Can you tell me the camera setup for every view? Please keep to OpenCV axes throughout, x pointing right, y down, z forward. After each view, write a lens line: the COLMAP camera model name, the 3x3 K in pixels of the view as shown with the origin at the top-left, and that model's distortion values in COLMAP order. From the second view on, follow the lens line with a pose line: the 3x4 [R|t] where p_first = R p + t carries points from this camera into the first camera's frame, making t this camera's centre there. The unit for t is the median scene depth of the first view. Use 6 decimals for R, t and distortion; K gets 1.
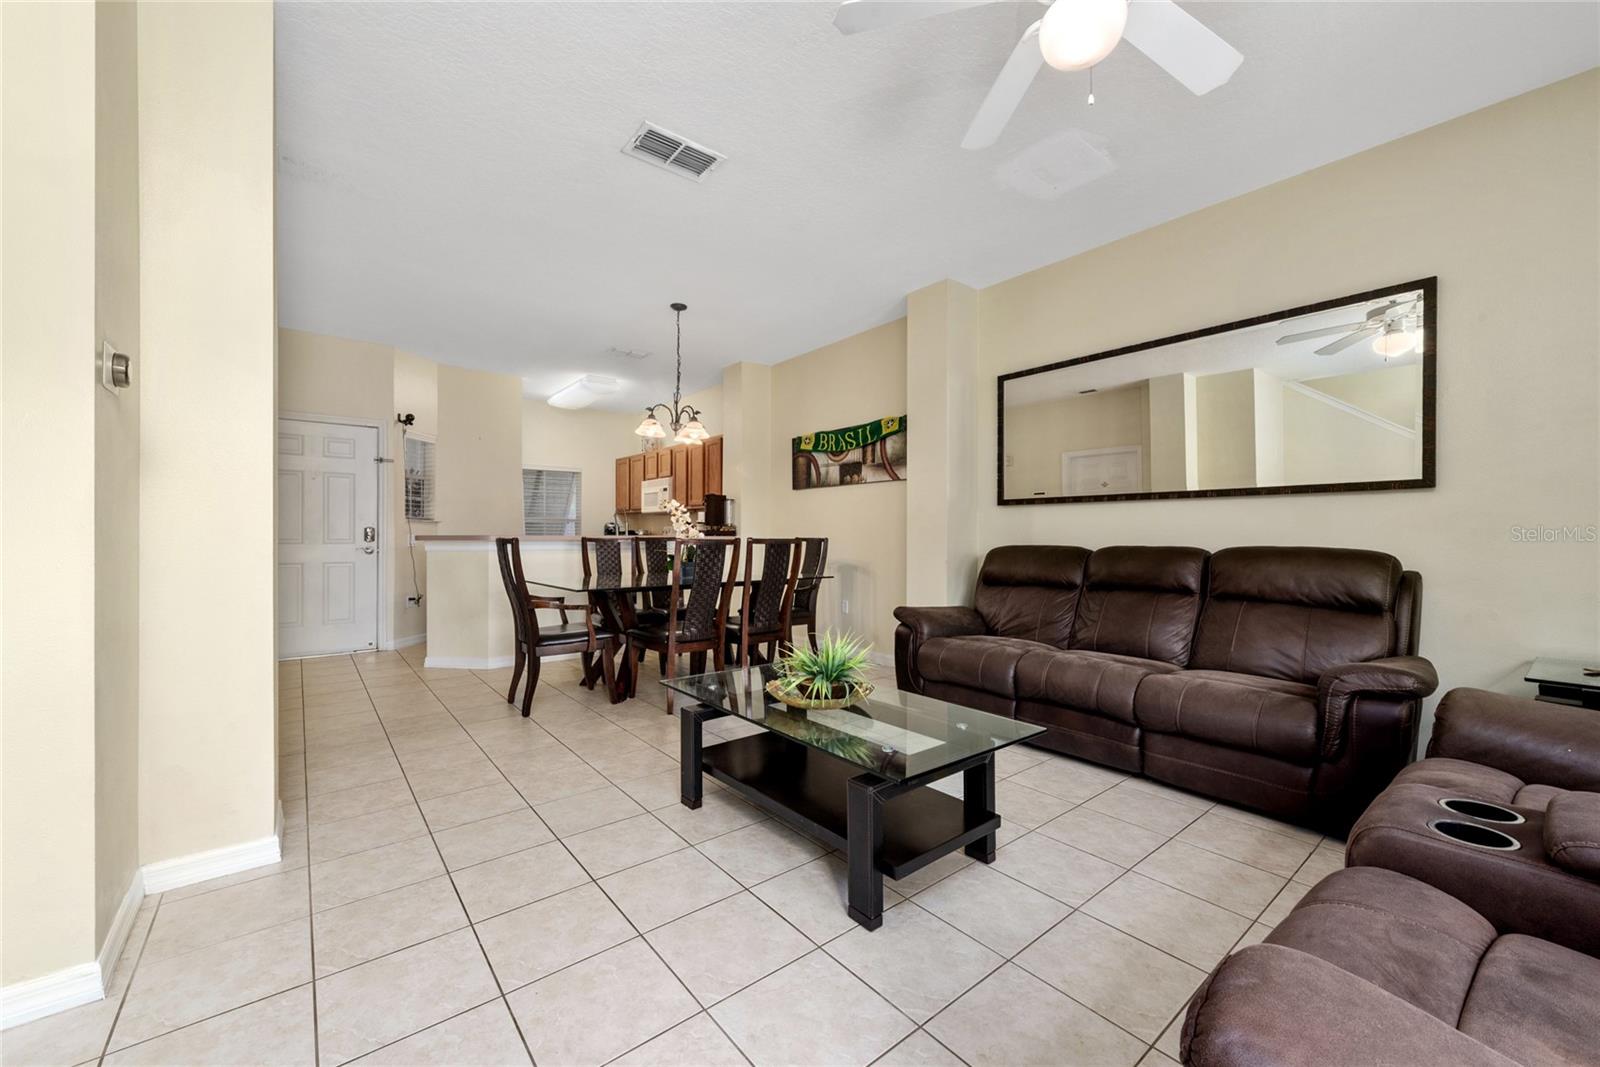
lens RADIAL K [[626.7, 0, 809.1], [0, 626.7, 541.1], [0, 0, 1]] dist [0.003221, 0.000040]
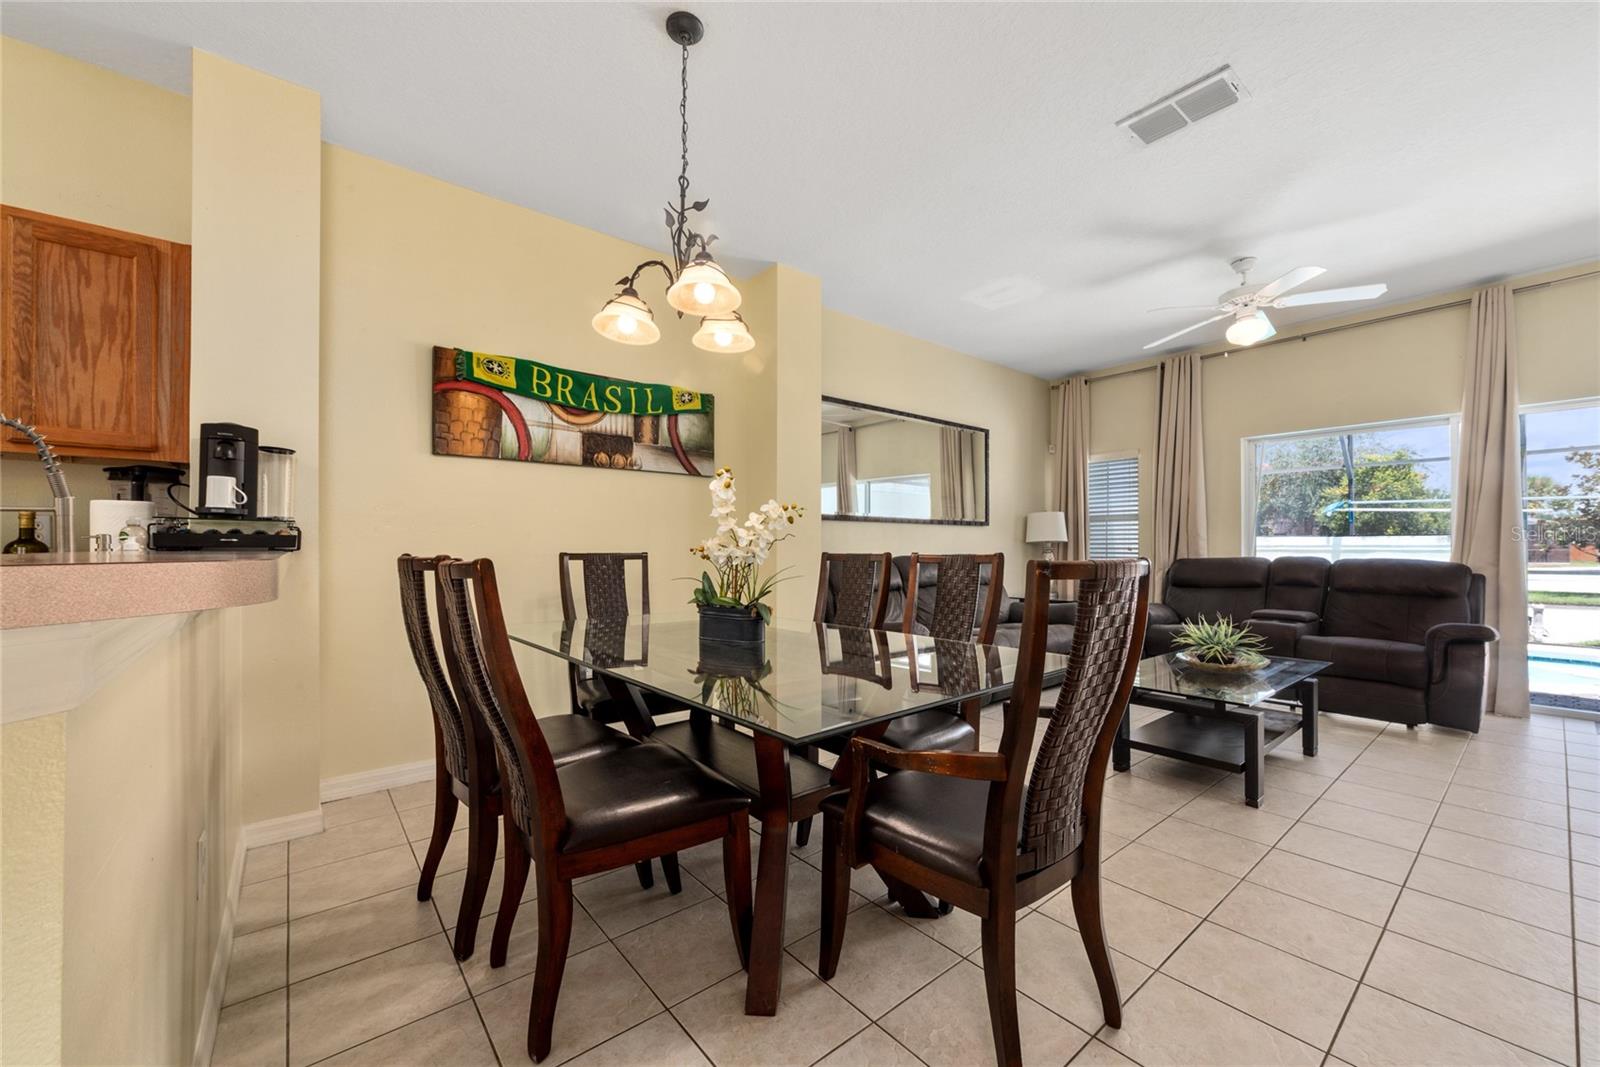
lens RADIAL K [[626.7, 0, 809.1], [0, 626.7, 541.1], [0, 0, 1]] dist [0.003221, 0.000040]
pose [[-0.013745, 0.008056, 0.999873, -0.587037], [0.010985, 0.999908, -0.007905, -0.010345], [-0.999845, 0.010875, -0.013832, 0.839610]]
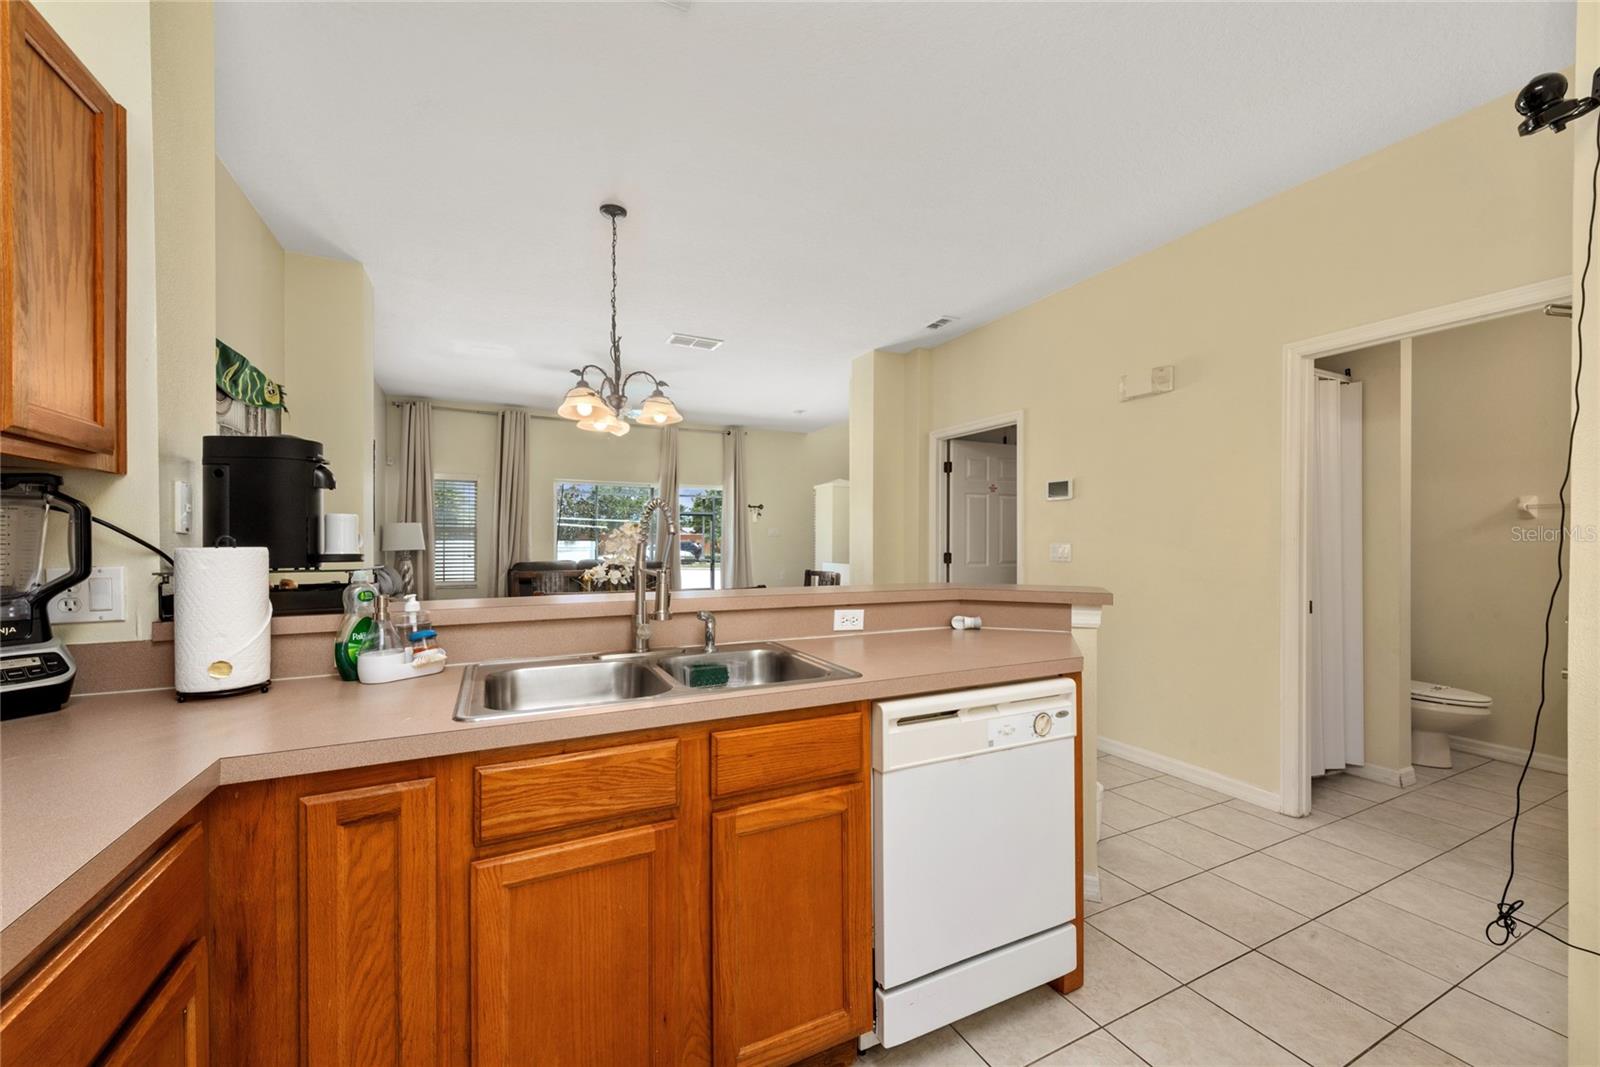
lens RADIAL K [[626.7, 0, 809.1], [0, 626.7, 541.1], [0, 0, 1]] dist [0.003221, 0.000040]
pose [[-0.978683, -0.001266, 0.205372, -0.482934], [0.001197, 0.999929, 0.011870, -0.045972], [-0.205373, 0.011863, -0.978612, 1.431672]]
